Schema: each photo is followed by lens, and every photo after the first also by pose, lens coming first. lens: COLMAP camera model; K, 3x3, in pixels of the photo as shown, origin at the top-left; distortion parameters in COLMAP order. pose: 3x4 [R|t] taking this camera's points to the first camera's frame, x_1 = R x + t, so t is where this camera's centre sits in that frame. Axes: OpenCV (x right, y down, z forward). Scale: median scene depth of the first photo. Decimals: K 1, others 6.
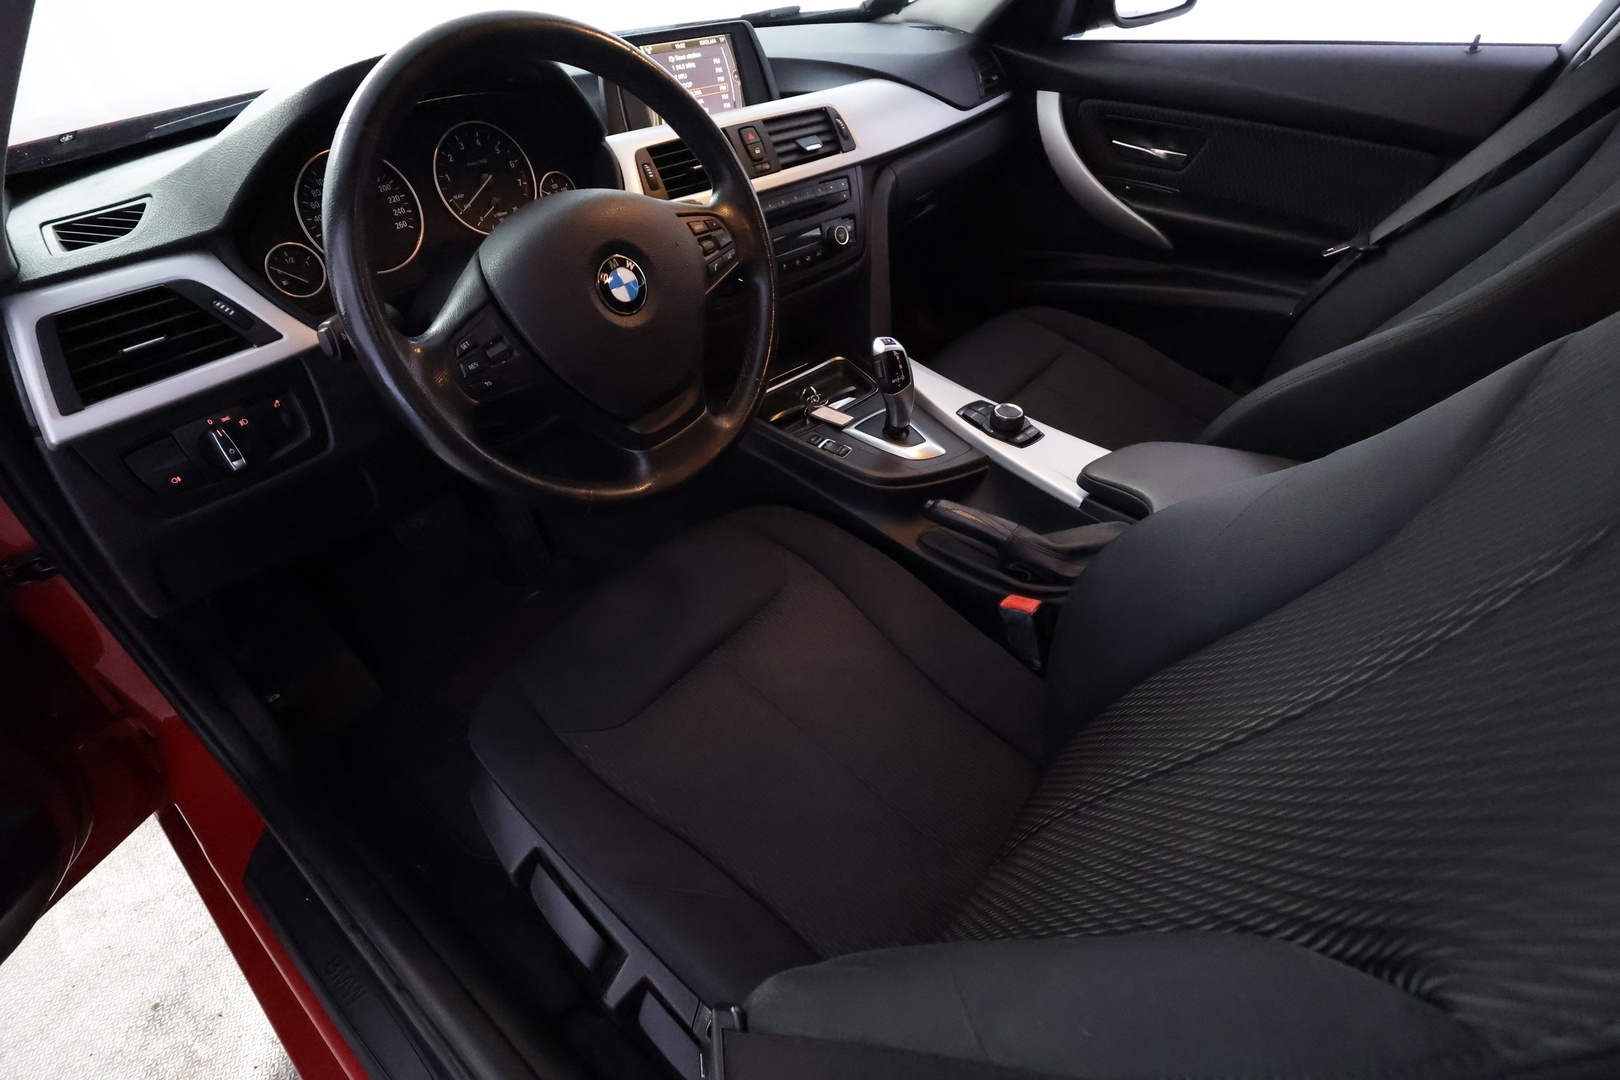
lens RADIAL K [[754.4, 0, 810.0], [0, 754.4, 540.0], [0, 0, 1]] dist [-0.000459, 0.000394]
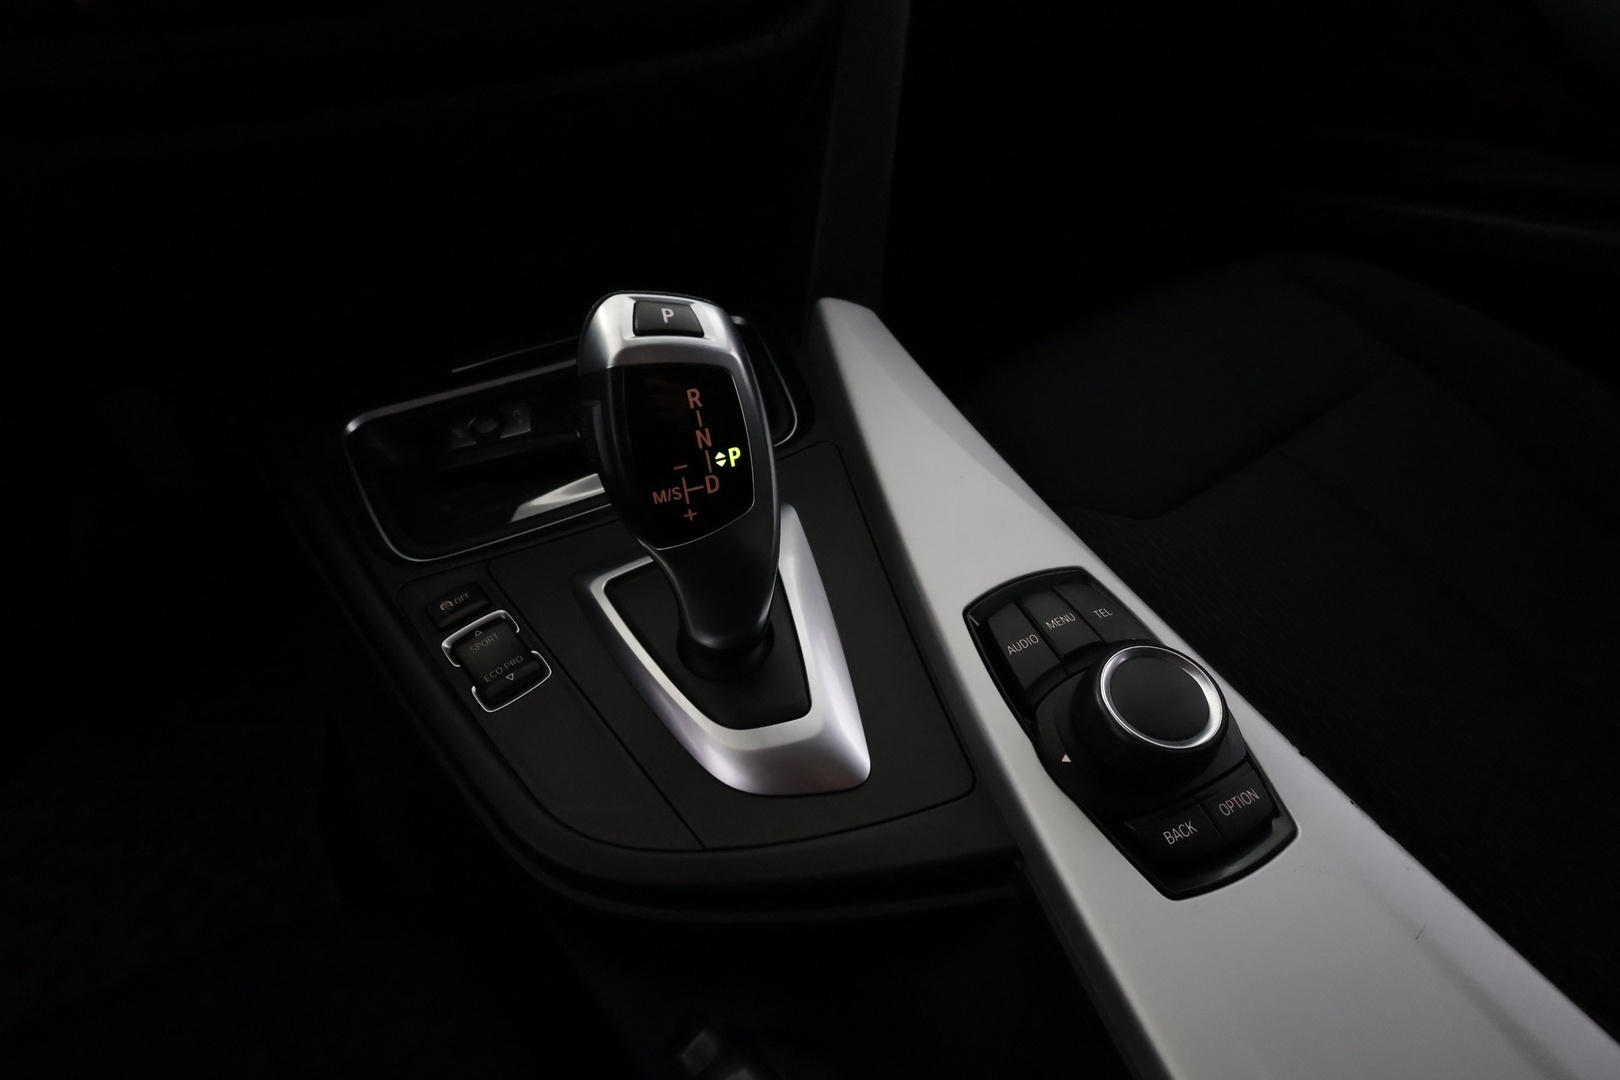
lens RADIAL K [[765.5, 0, 810.0], [0, 765.5, 540.0], [0, 0, 1]] dist [0.009131, -0.000213]
pose [[0.961547, 0.207728, -0.179655, 0.191020], [-0.184945, 0.973351, 0.135582, -0.227168], [0.203032, -0.097143, 0.974342, 0.746983]]
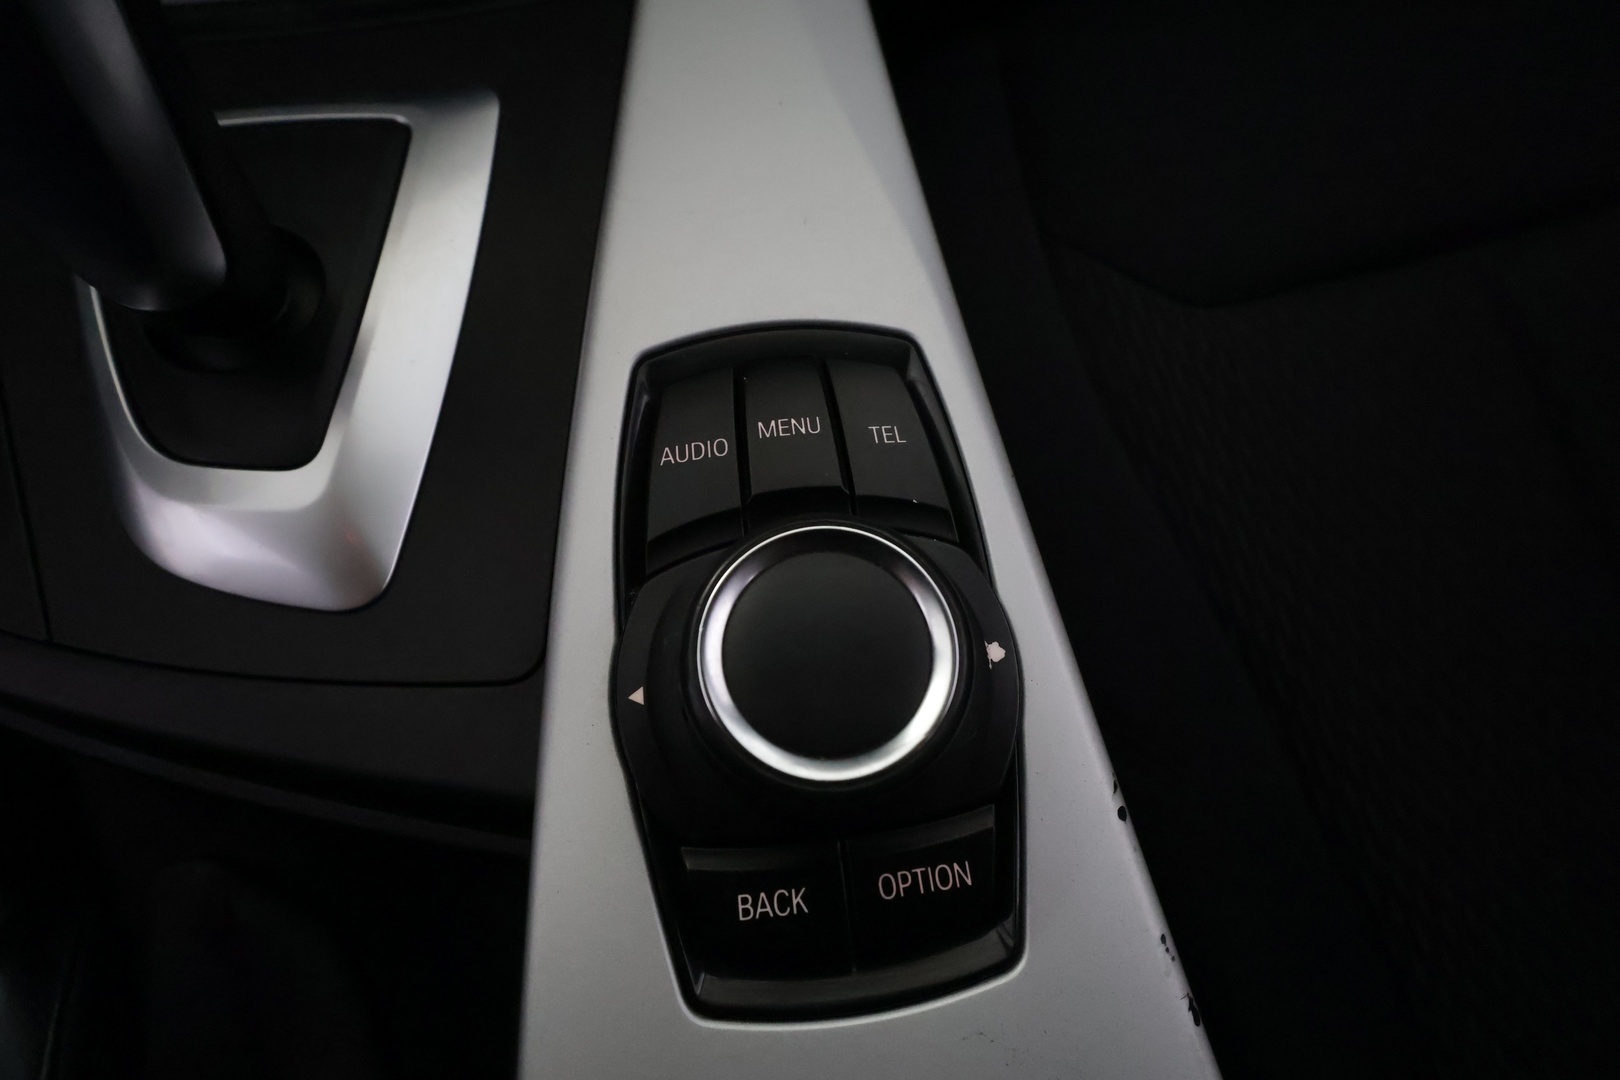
lens RADIAL K [[765.5, 0, 810.0], [0, 765.5, 540.0], [0, 0, 1]] dist [0.009131, -0.000213]
pose [[0.845773, 0.509294, -0.159019, 0.269113], [-0.376570, 0.780950, 0.498309, -0.231687], [0.377972, -0.361574, 0.852292, 0.908545]]
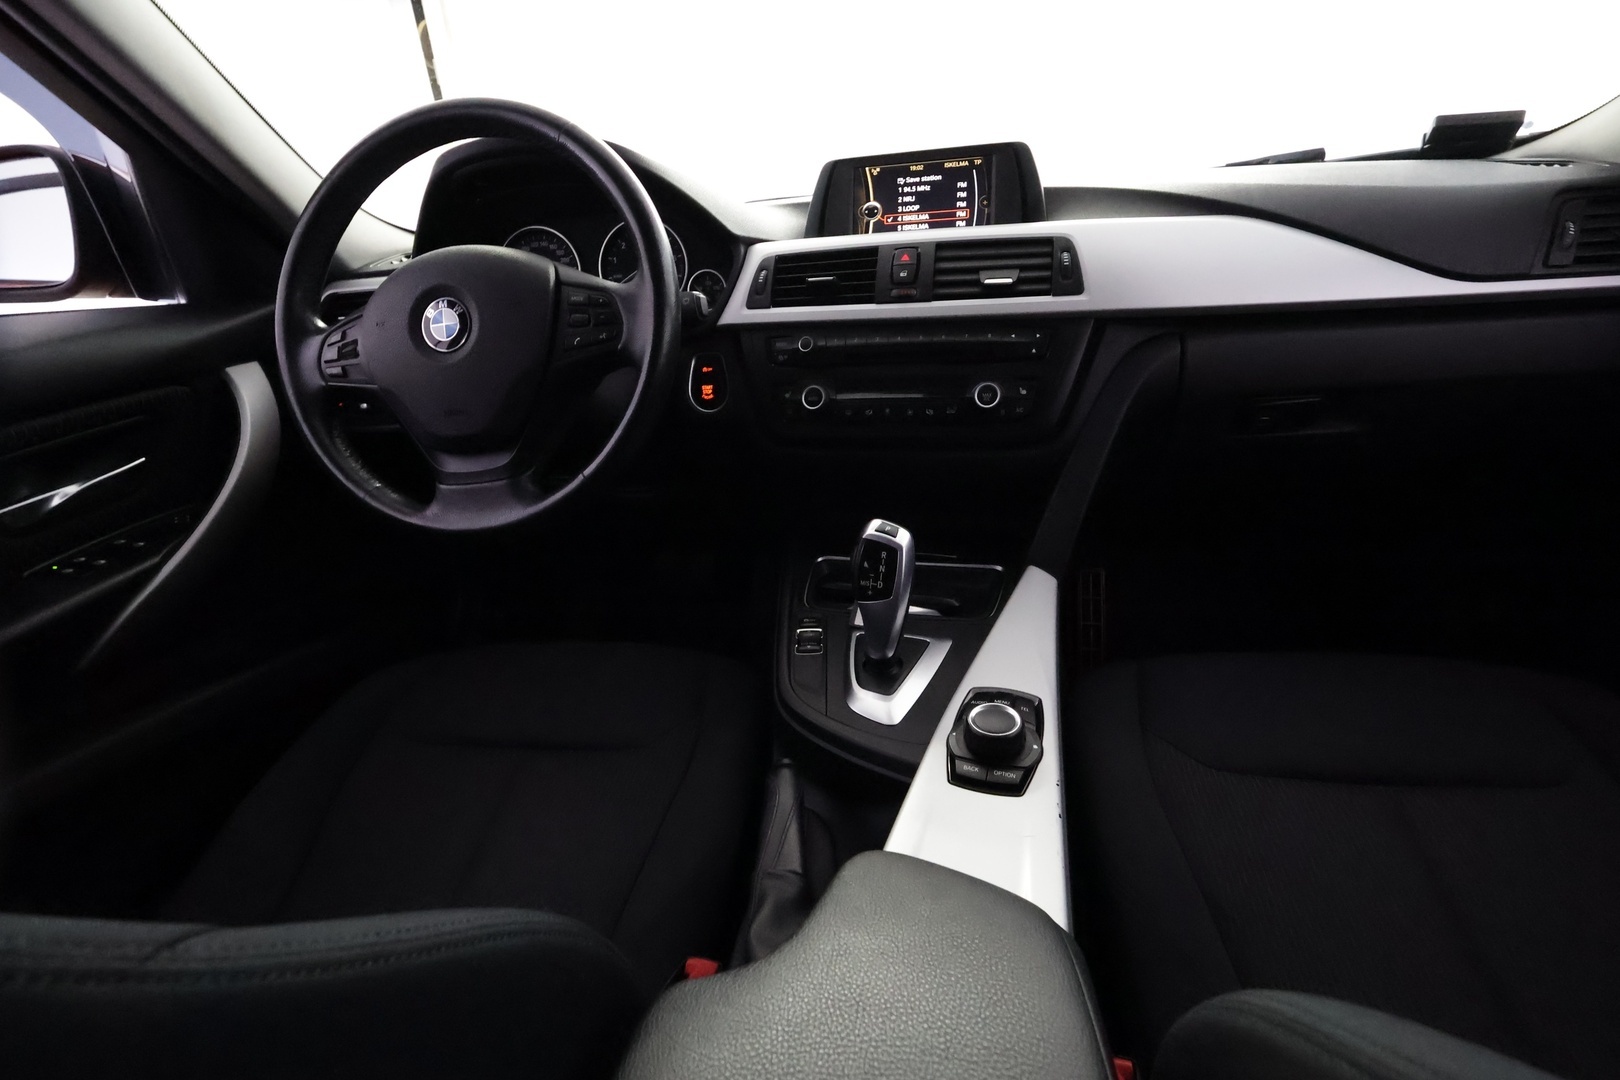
lens RADIAL K [[754.4, 0, 810.0], [0, 754.4, 540.0], [0, 0, 1]] dist [-0.000459, 0.000394]
pose [[0.508044, 0.328016, -0.796427, 0.585555], [-0.508213, 0.860698, 0.030296, -0.229248], [0.695421, 0.389363, 0.603975, 0.520451]]
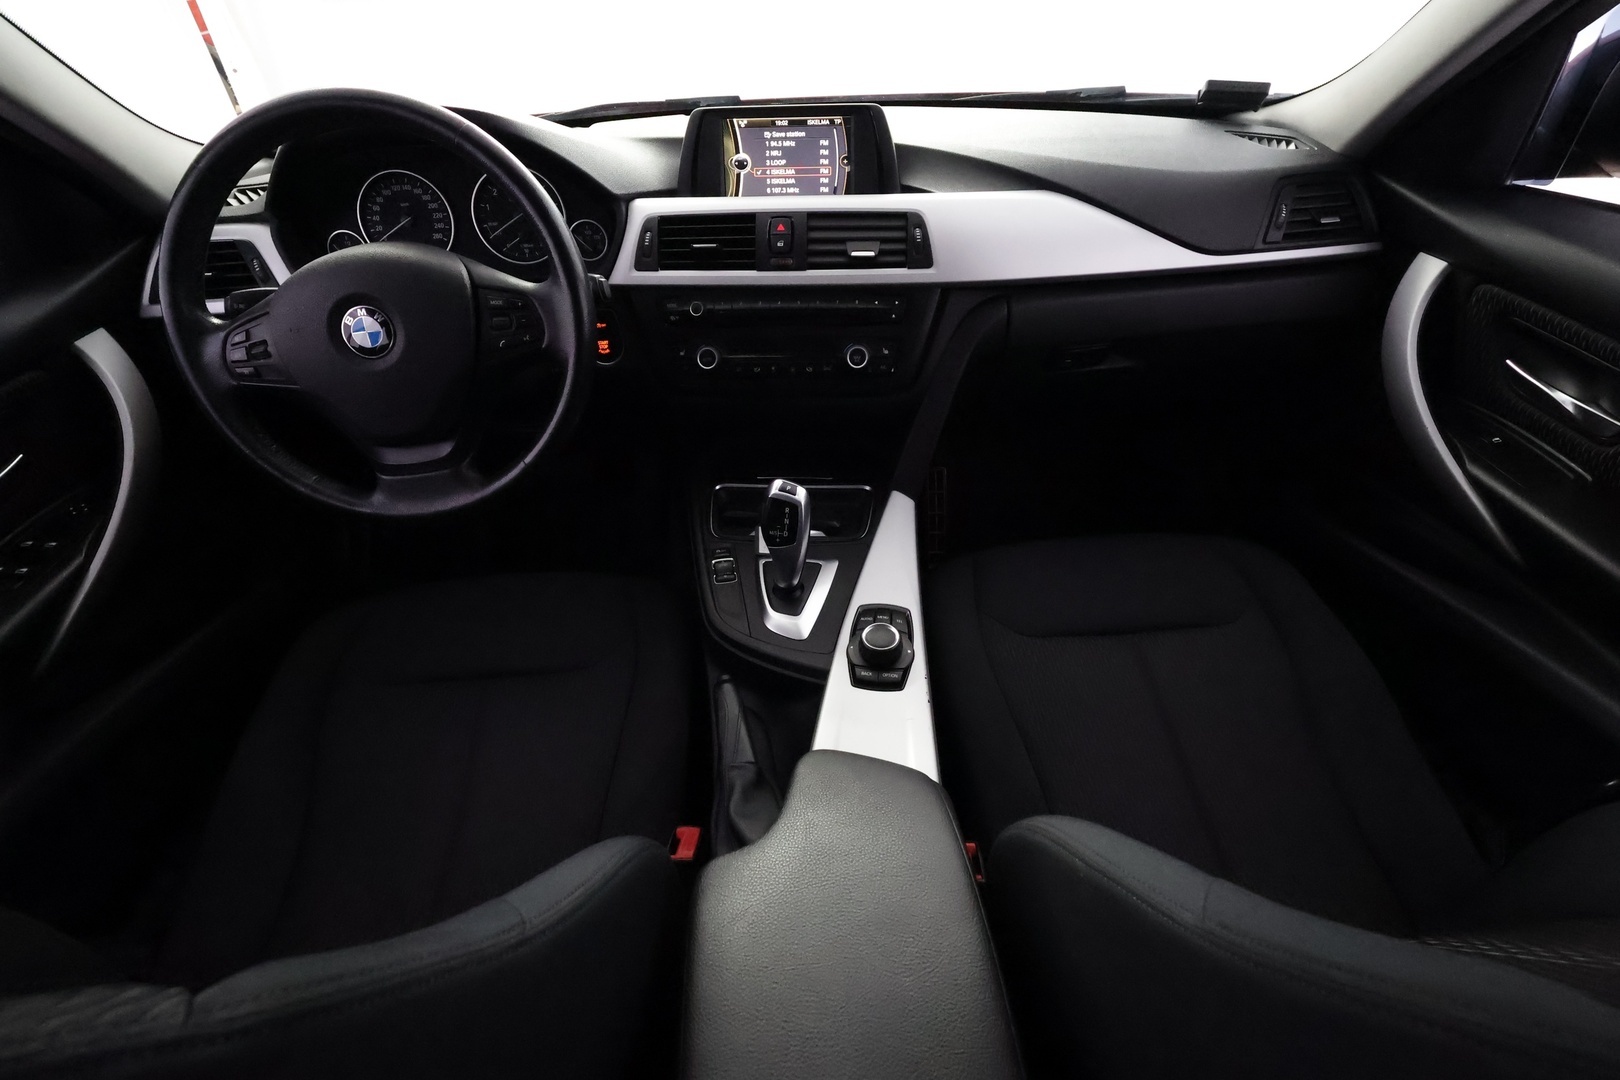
lens RADIAL K [[754.4, 0, 810.0], [0, 754.4, 540.0], [0, 0, 1]] dist [-0.000459, 0.000394]
pose [[0.684028, 0.448854, -0.575009, 0.604318], [-0.461232, 0.876829, 0.135776, -0.323103], [0.565128, 0.172338, 0.806802, 0.327156]]
